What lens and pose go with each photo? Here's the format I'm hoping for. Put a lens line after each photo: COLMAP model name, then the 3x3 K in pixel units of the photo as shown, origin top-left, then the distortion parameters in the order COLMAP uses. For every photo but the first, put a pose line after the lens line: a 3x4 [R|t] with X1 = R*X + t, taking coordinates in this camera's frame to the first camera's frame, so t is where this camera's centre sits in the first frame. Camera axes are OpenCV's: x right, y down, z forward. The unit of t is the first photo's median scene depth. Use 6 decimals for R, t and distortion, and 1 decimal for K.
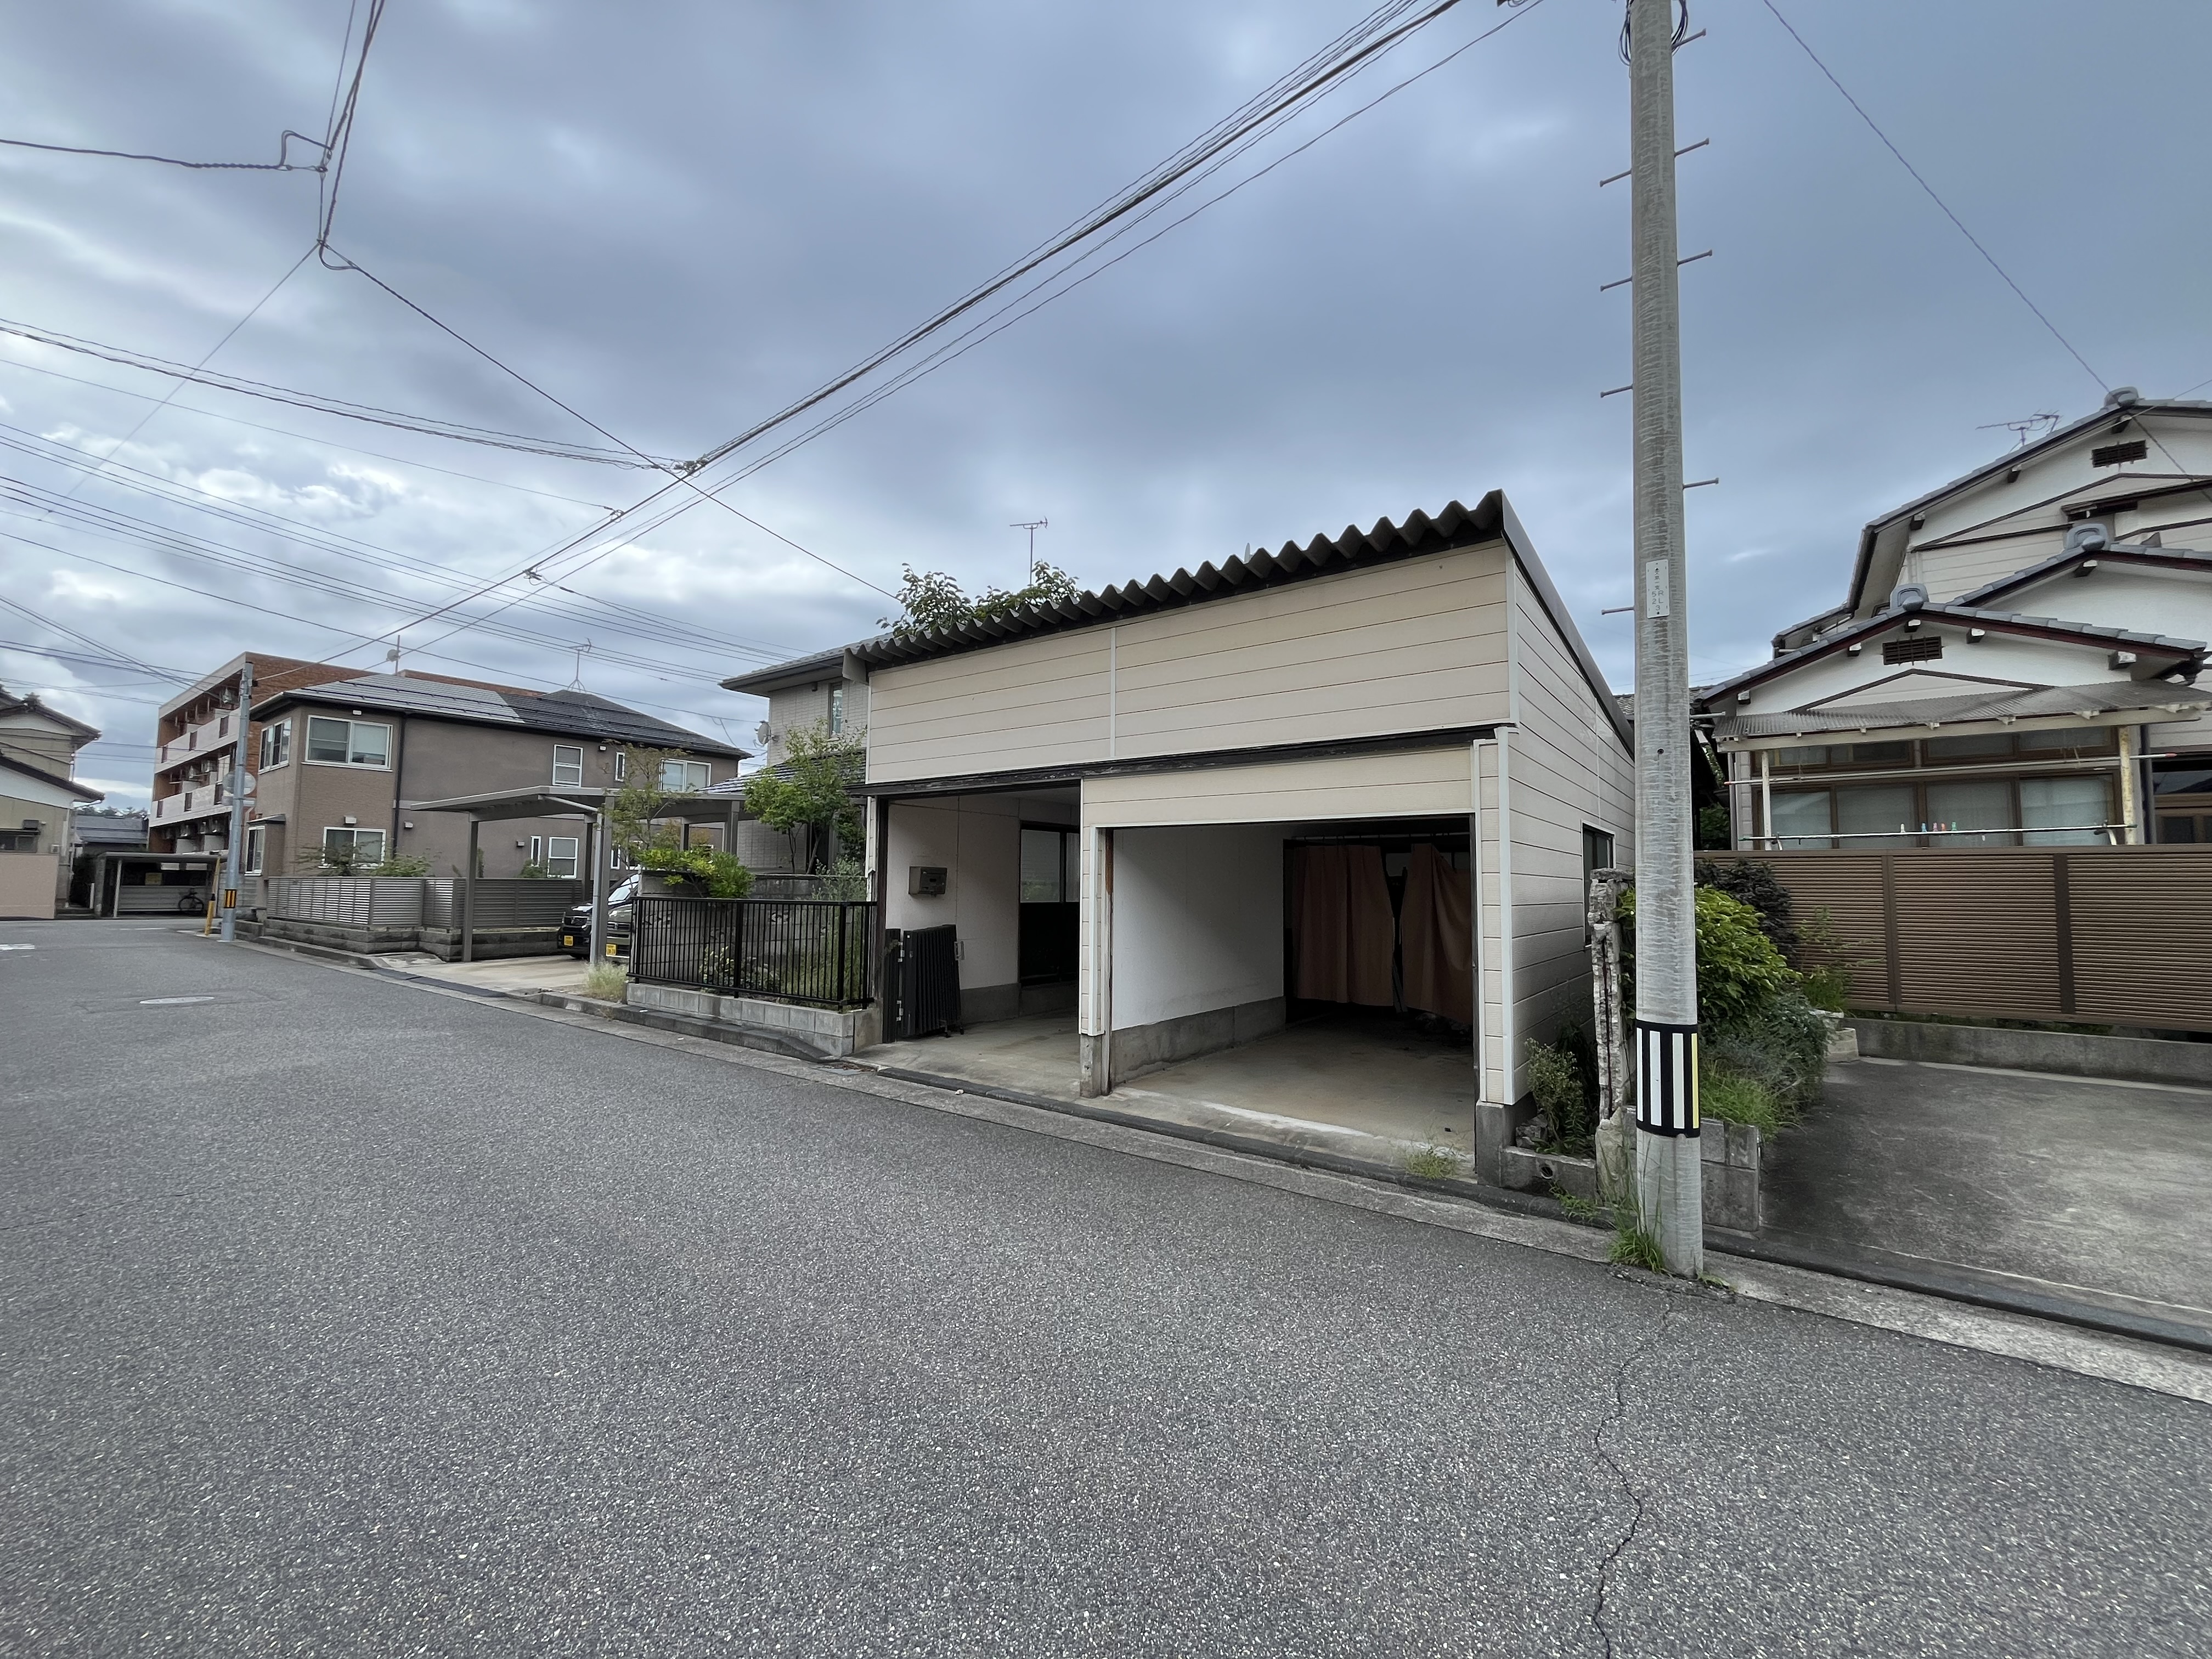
lens RADIAL K [[884.2, 0, 1107.2], [0, 884.2, 816.1], [0, 0, 1]] dist [-0.002618, -0.000503]
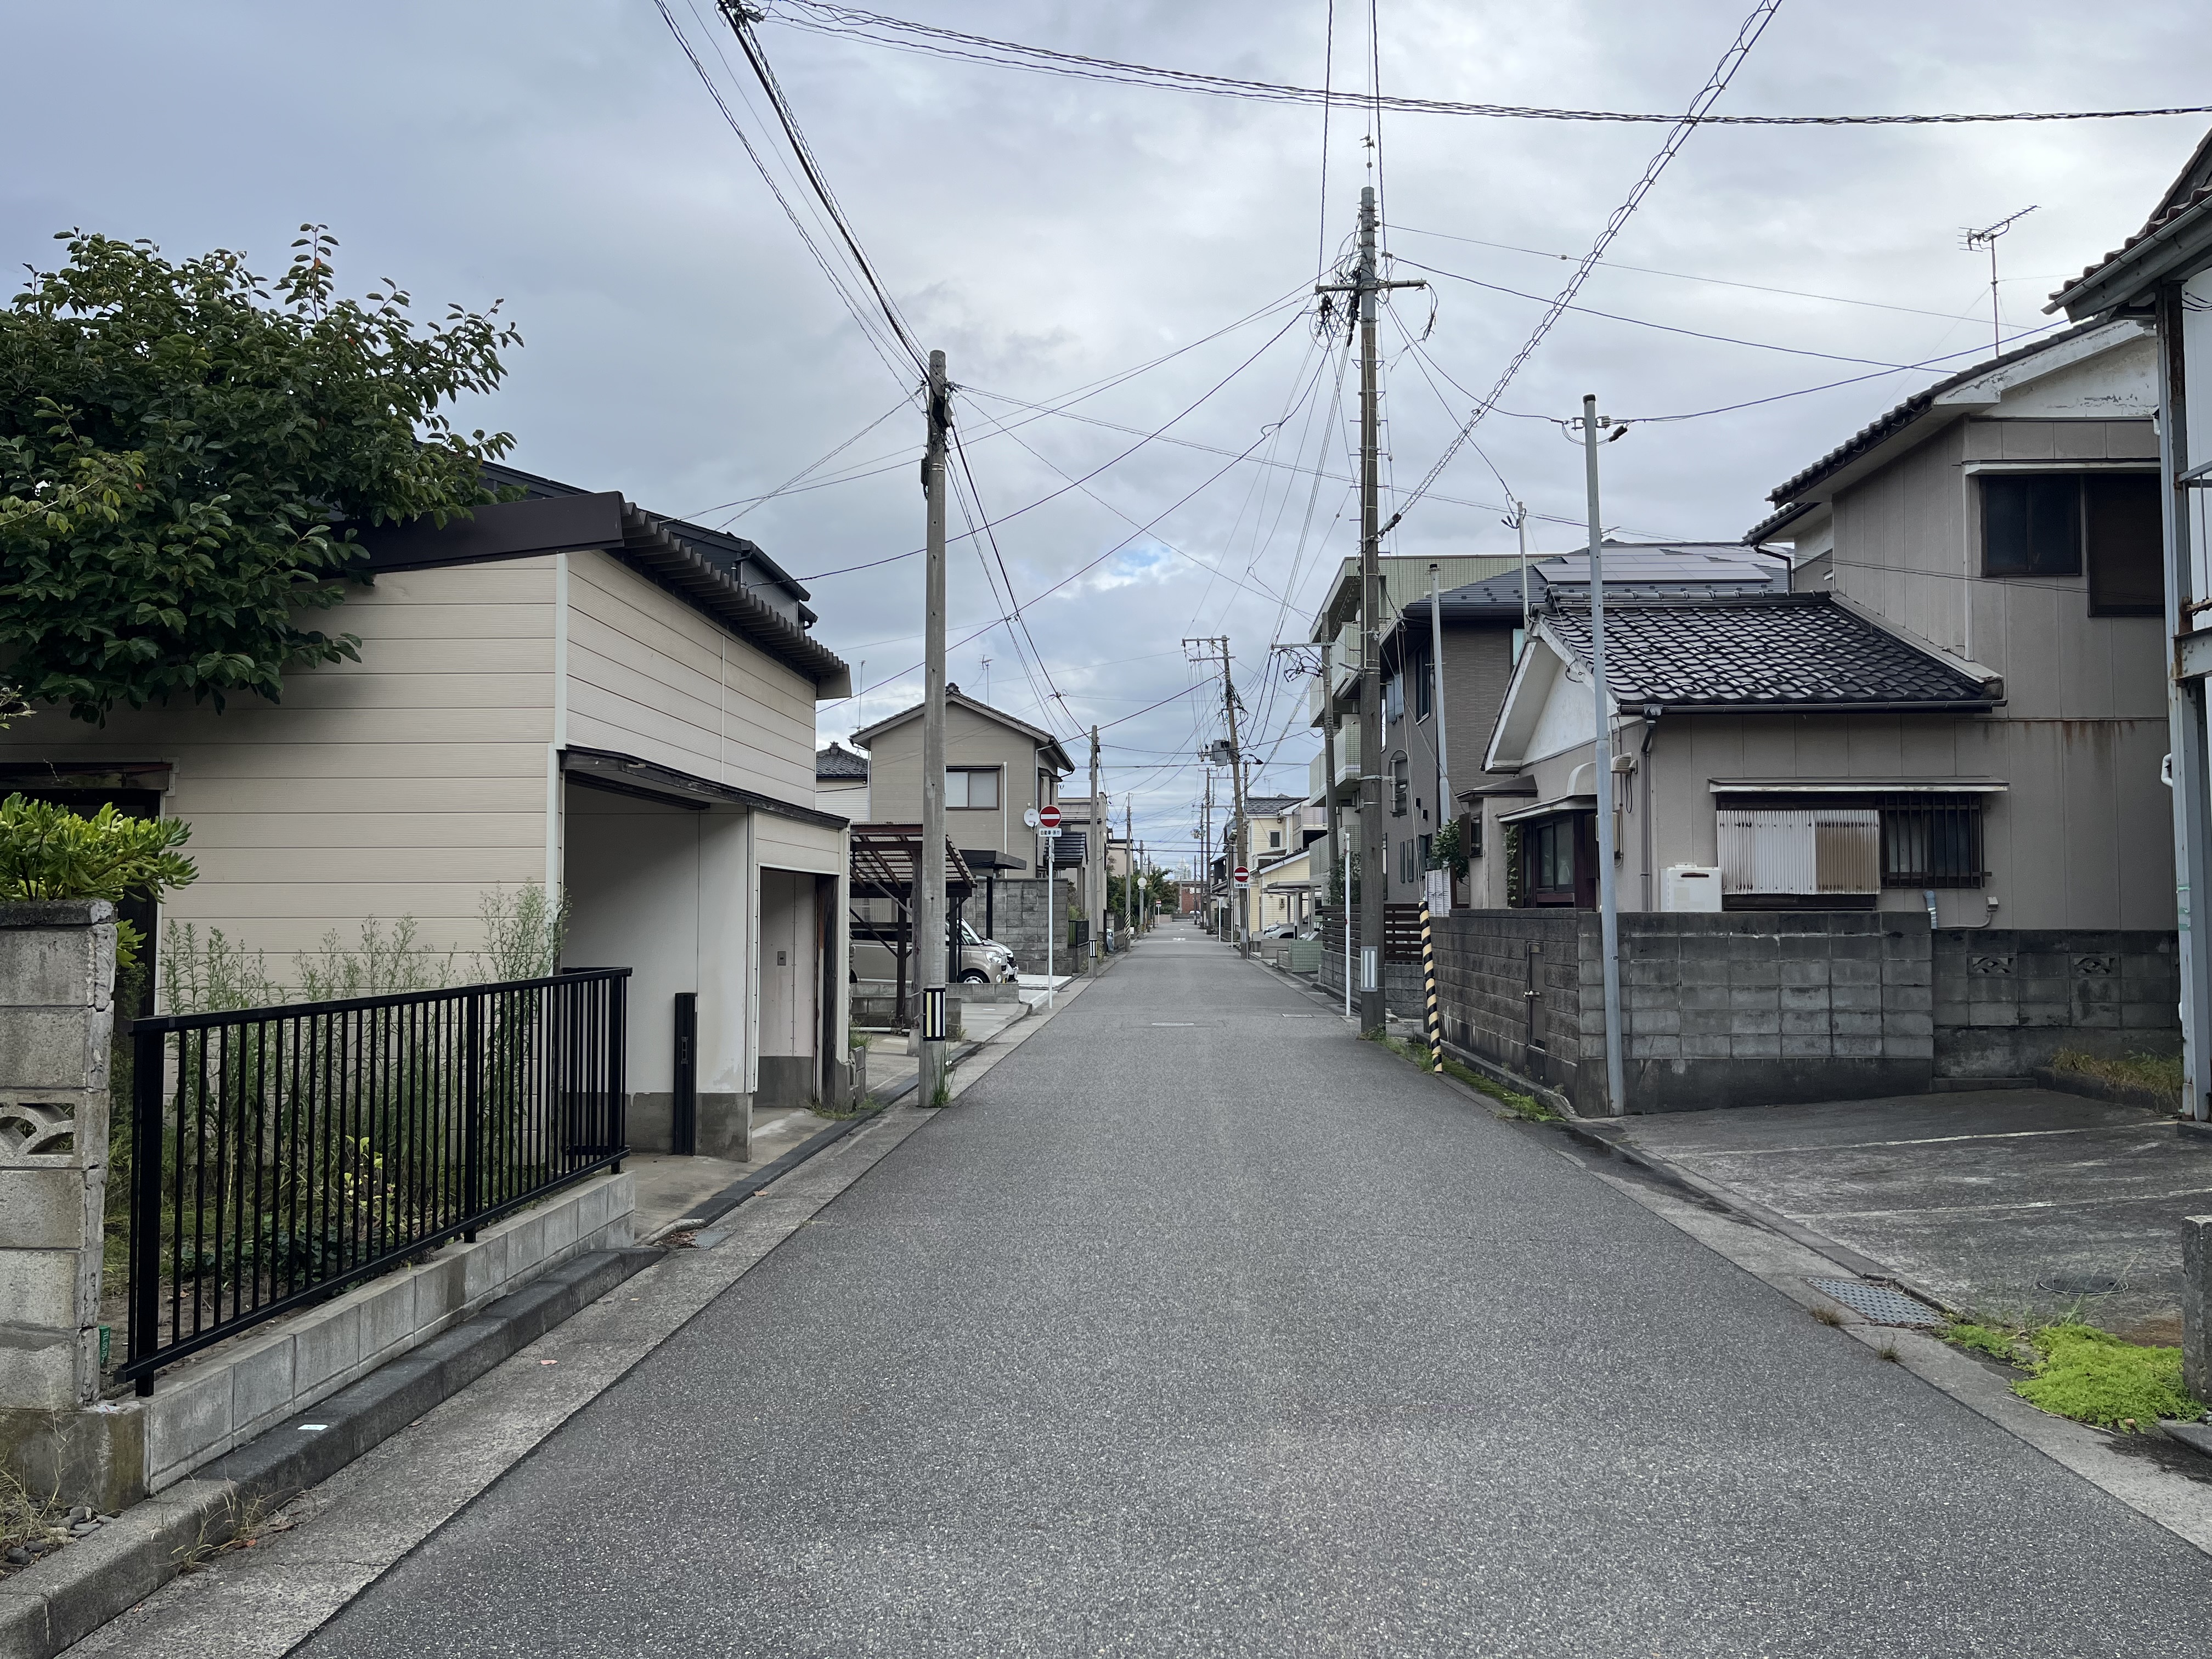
lens RADIAL K [[1654.4, 0, 1106.0], [0, 1654.4, 829.5], [0, 0, 1]] dist [0.005197, -0.052980]
pose [[-0.560838, 0.033705, 0.827239, -0.971387], [-0.067153, 0.994027, -0.086028, 0.058735], [-0.825198, -0.103799, -0.555225, 0.983666]]
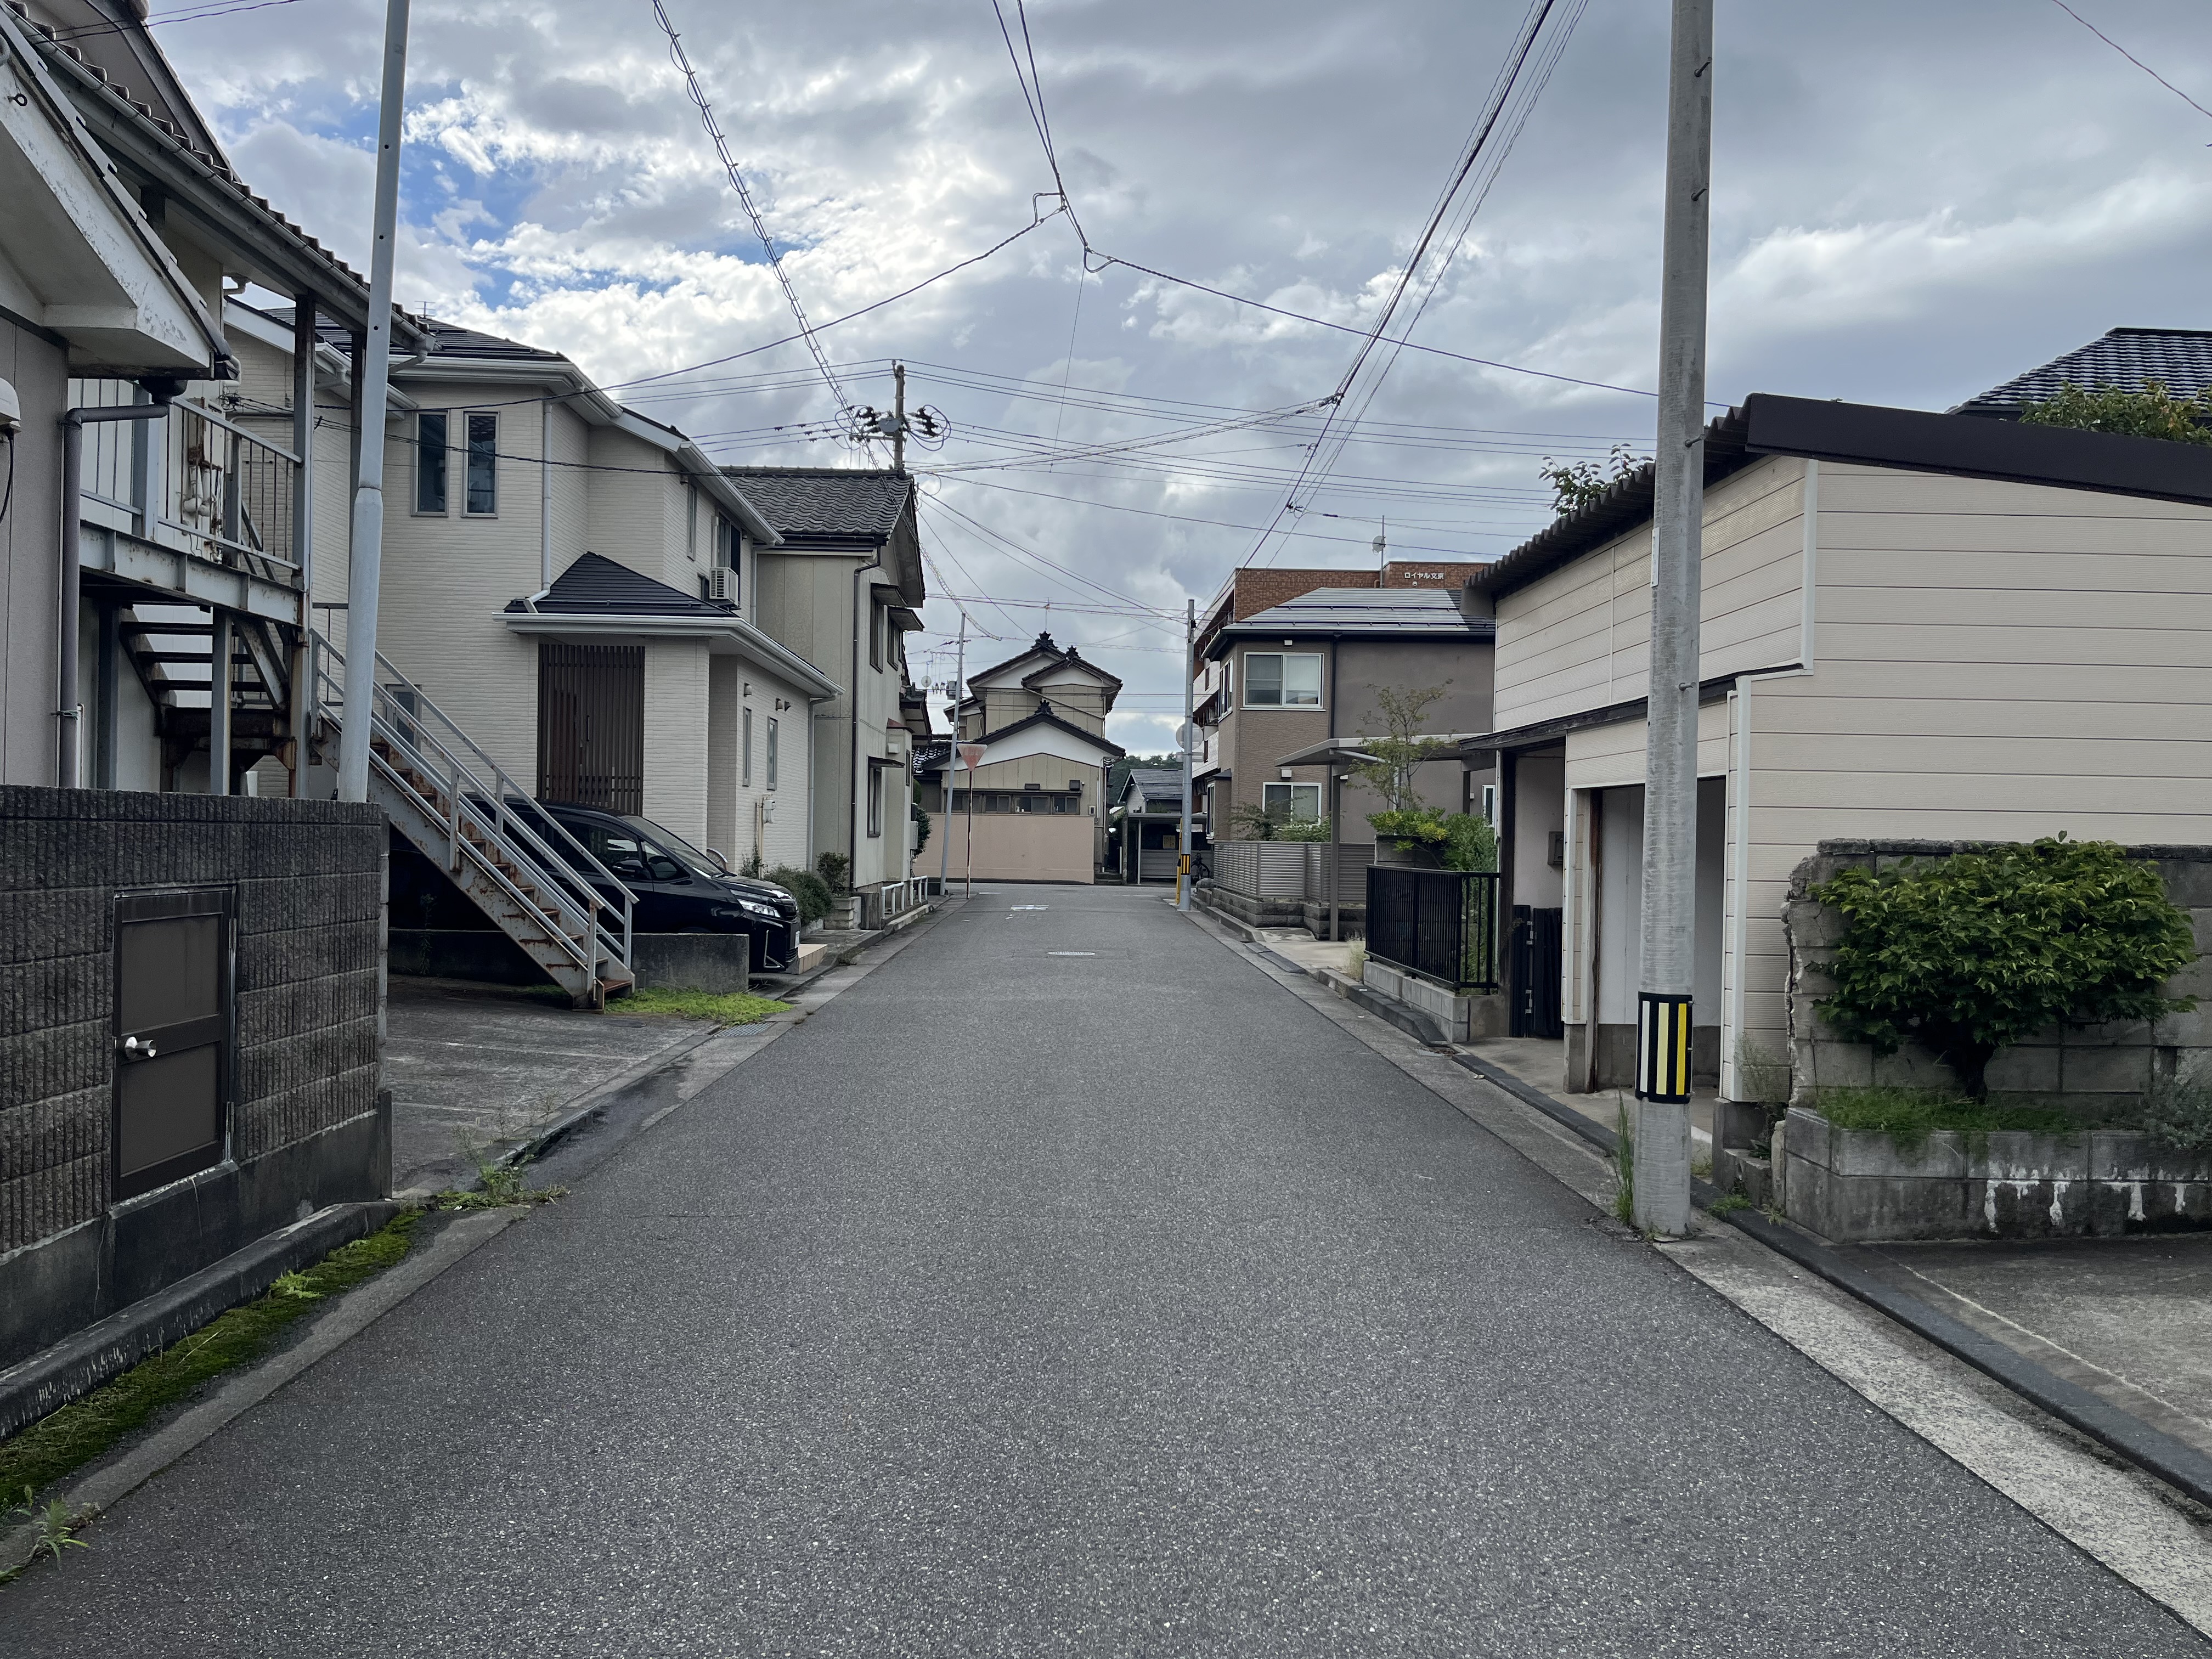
lens RADIAL K [[1654.4, 0, 1106.0], [0, 1654.4, 829.5], [0, 0, 1]] dist [0.005197, -0.052980]
pose [[0.615136, -0.002781, -0.788416, 0.596824], [0.051824, 0.997974, 0.036914, -0.018874], [0.786716, -0.063566, 0.614034, -0.221198]]
